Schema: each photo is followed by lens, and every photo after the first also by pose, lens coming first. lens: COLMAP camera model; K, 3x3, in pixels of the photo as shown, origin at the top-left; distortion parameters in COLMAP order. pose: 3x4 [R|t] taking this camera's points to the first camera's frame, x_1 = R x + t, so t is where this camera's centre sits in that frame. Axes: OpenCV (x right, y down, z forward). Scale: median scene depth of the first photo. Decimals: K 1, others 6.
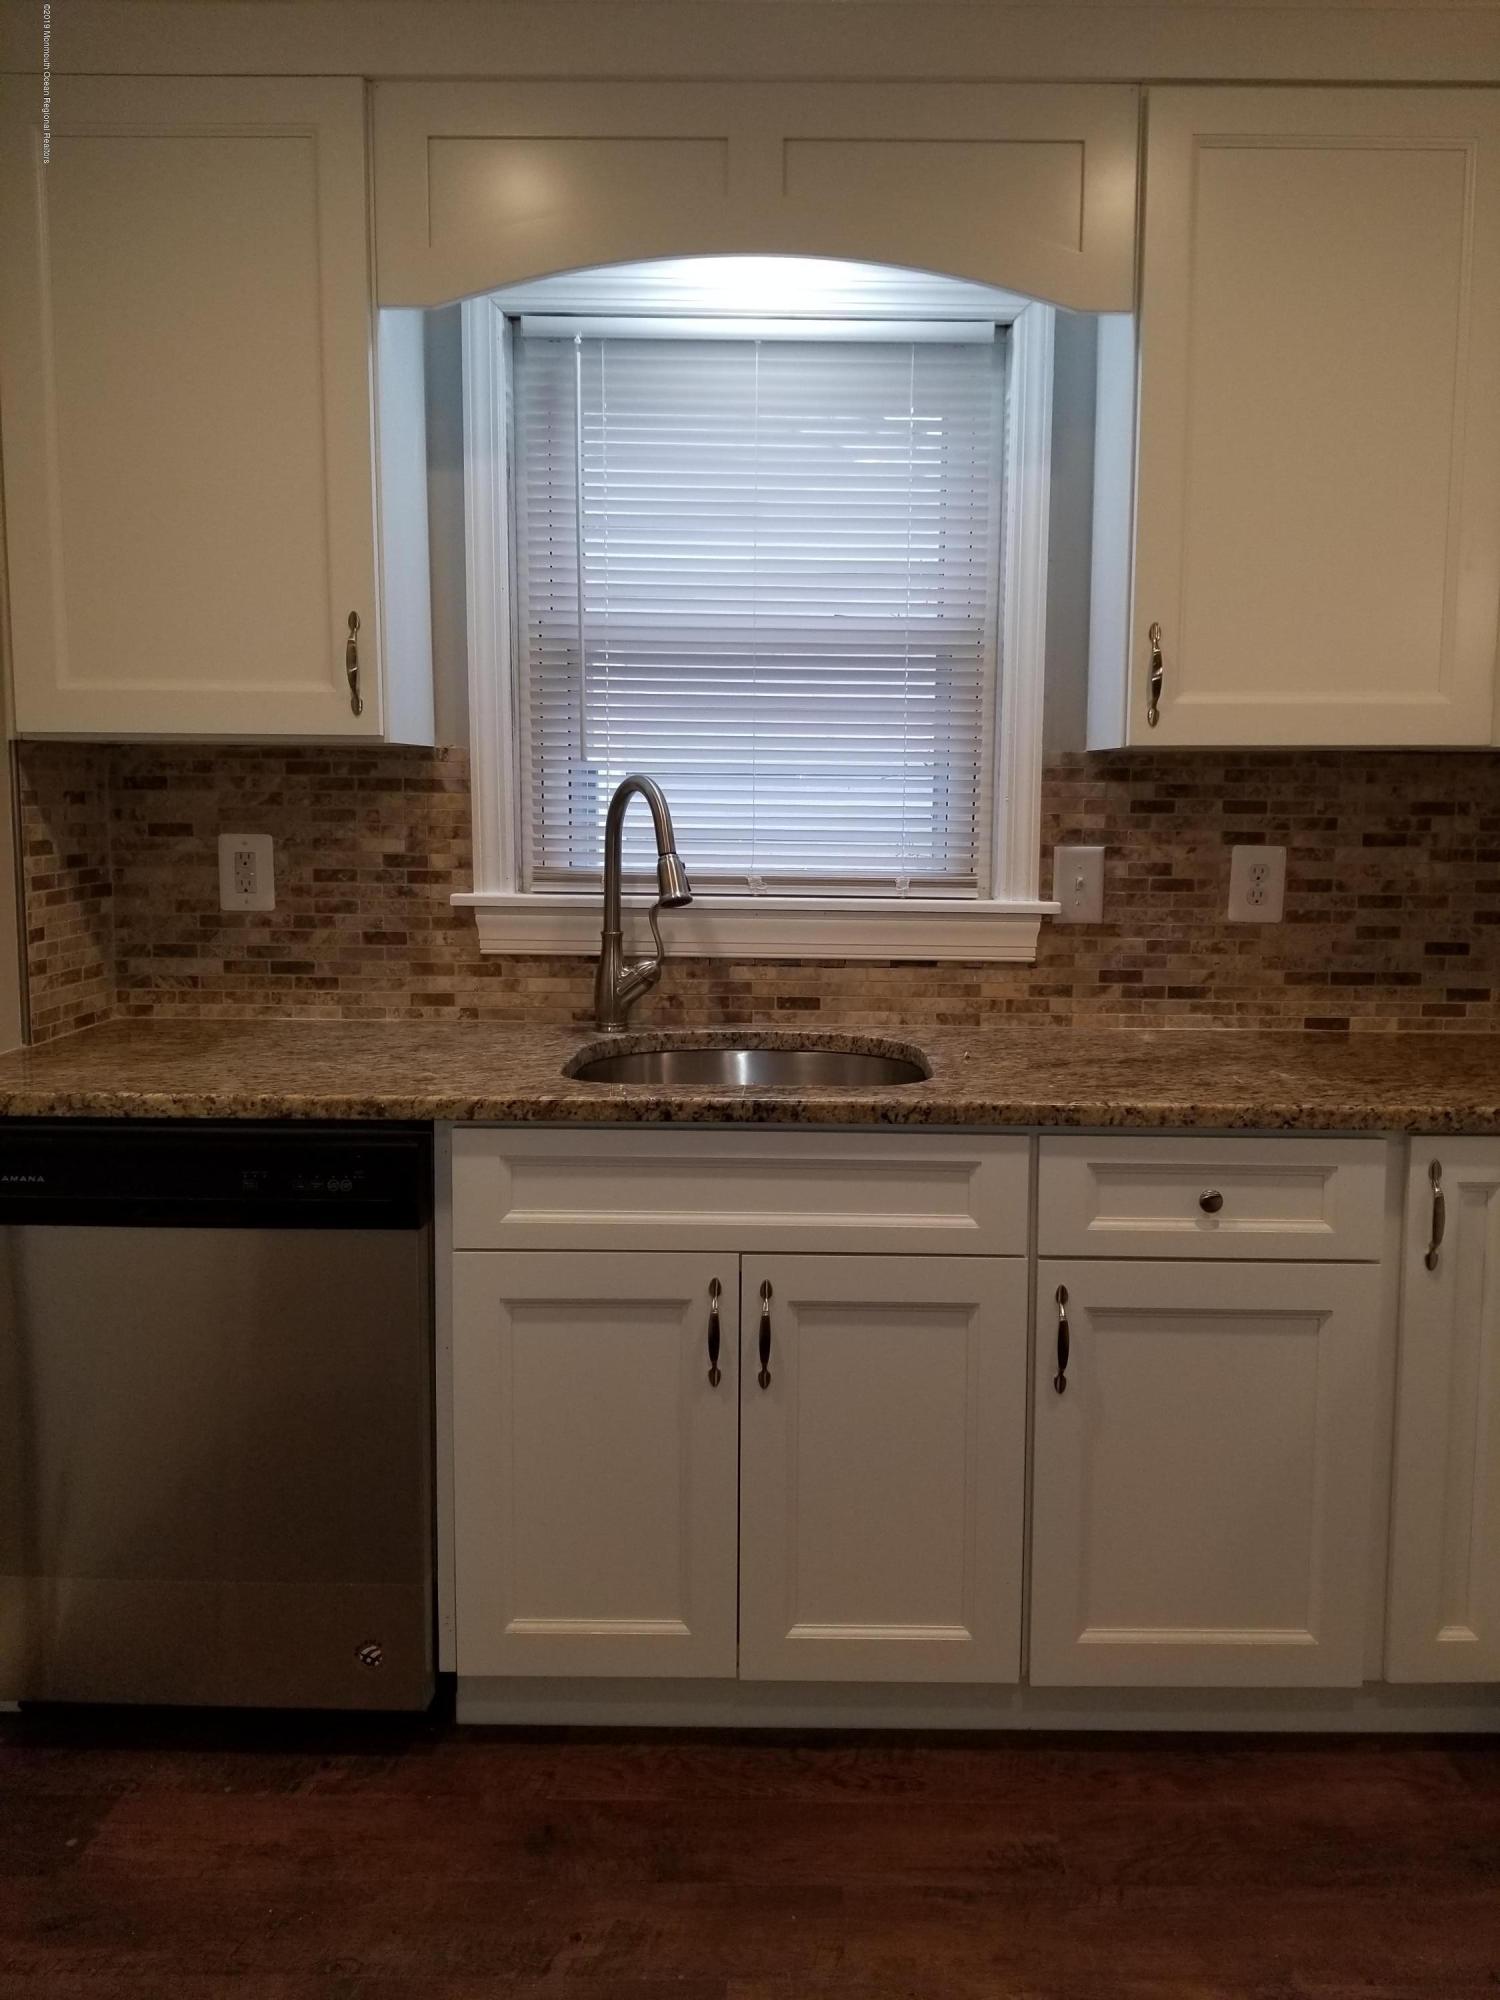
lens RADIAL K [[1571.6, 0, 775.7], [0, 1571.6, 948.1], [0, 0, 1]] dist [0.071483, -0.074971]
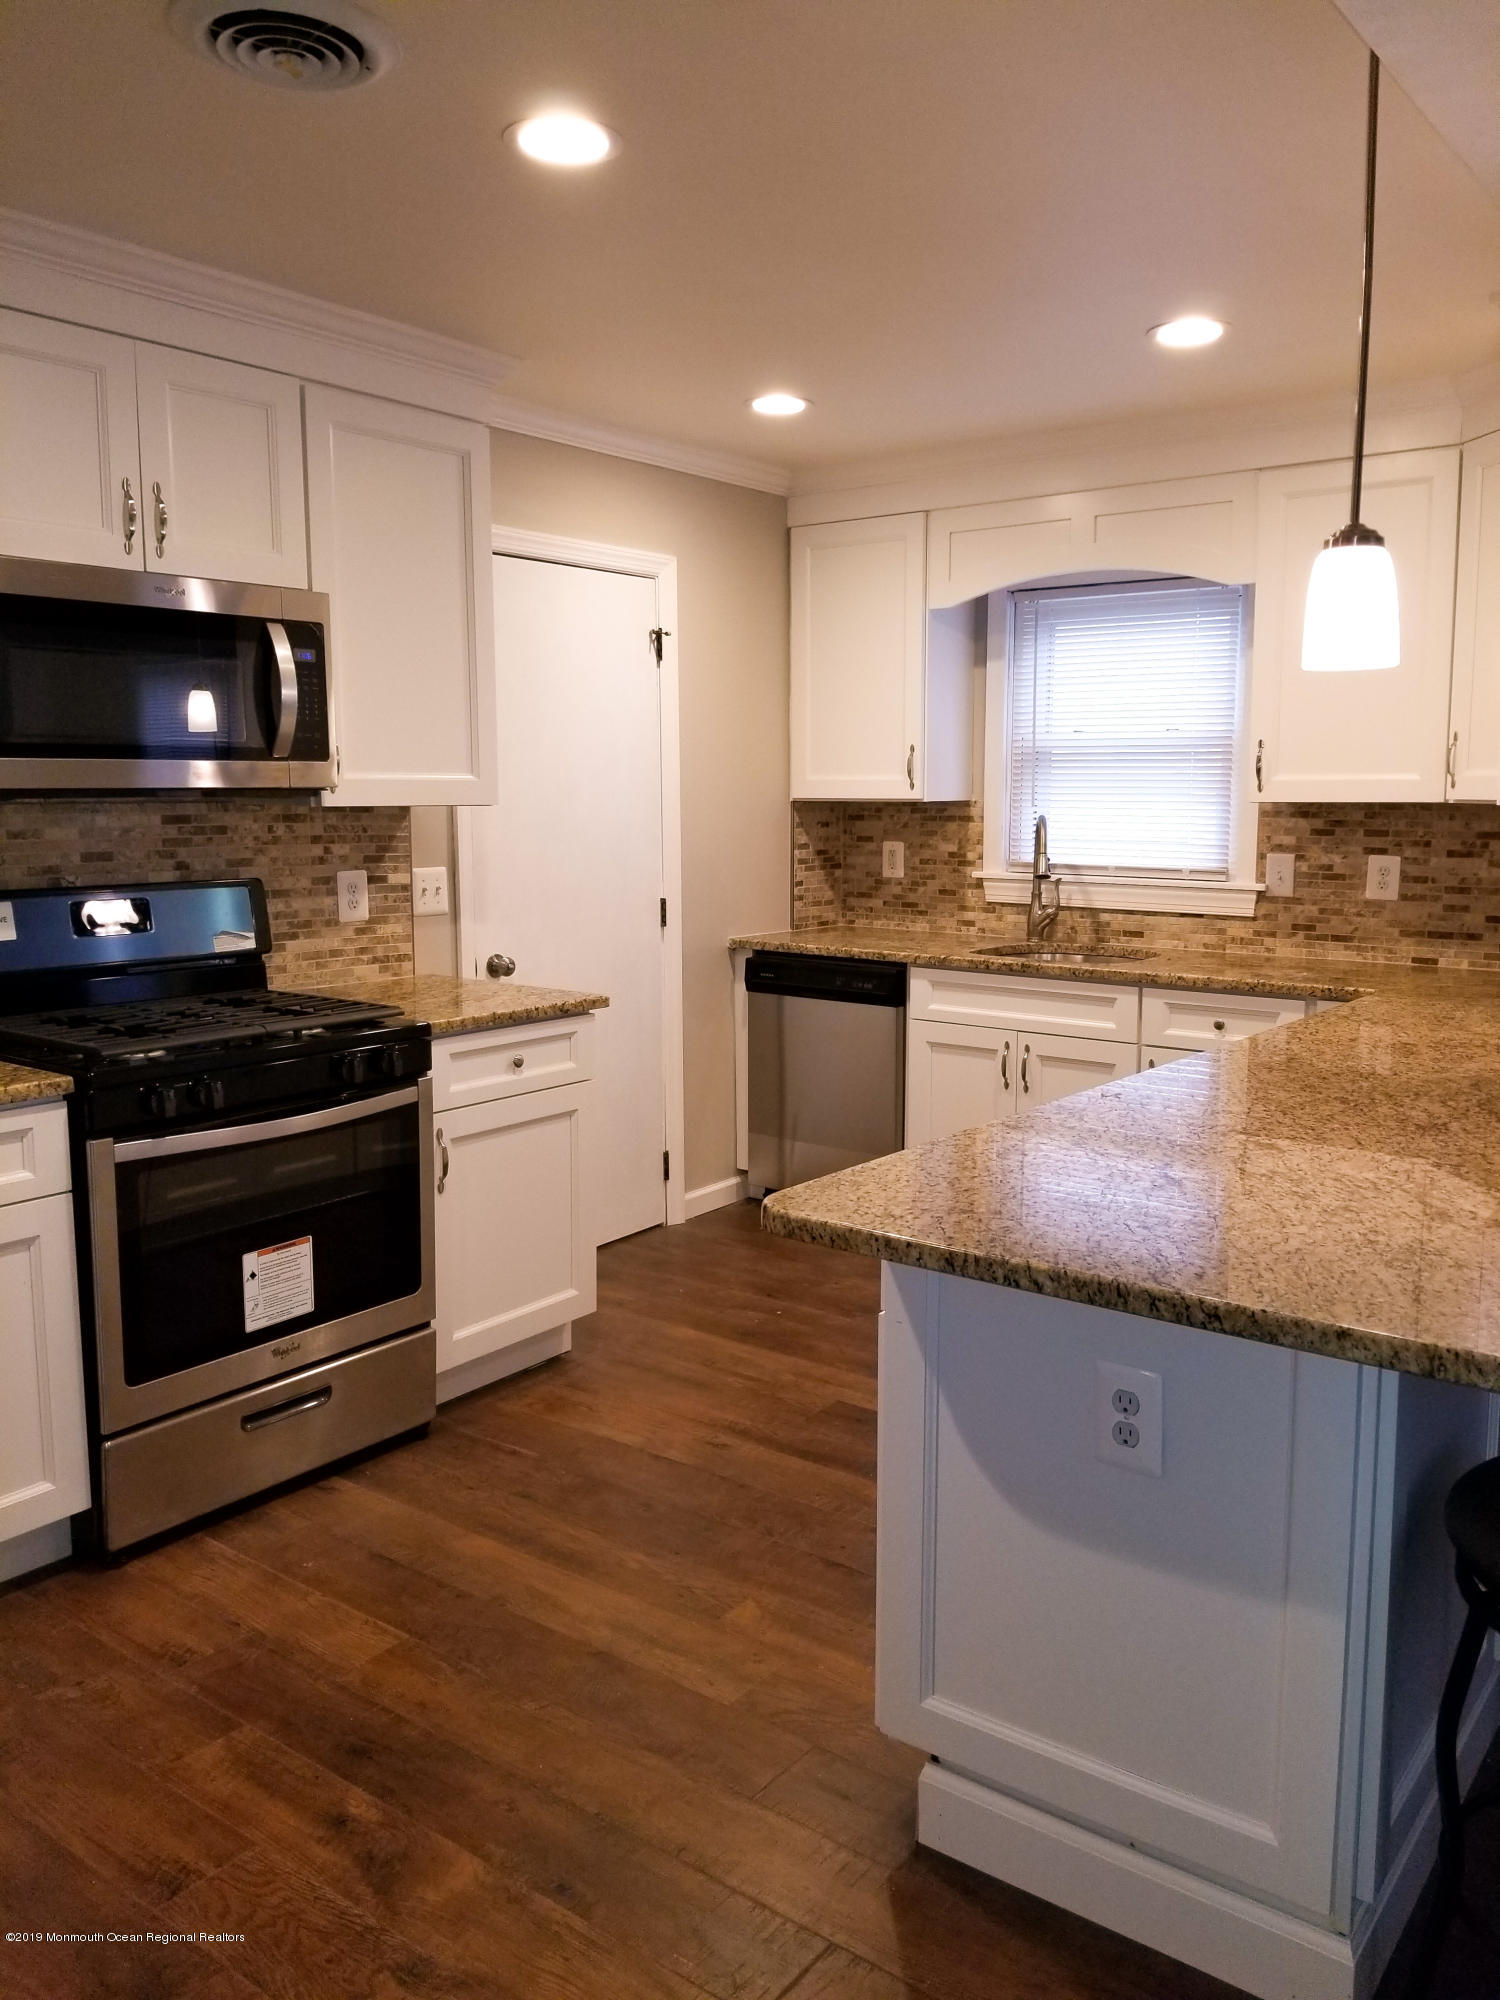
lens RADIAL K [[1571.6, 0, 759.9], [0, 1571.6, 997.3], [0, 0, 1]] dist [0.071483, -0.074971]
pose [[0.789913, 0.075349, -0.608572, 0.839541], [-0.057937, 0.997153, 0.048261, 0.046286], [0.610476, -0.002863, 0.792030, -0.804212]]
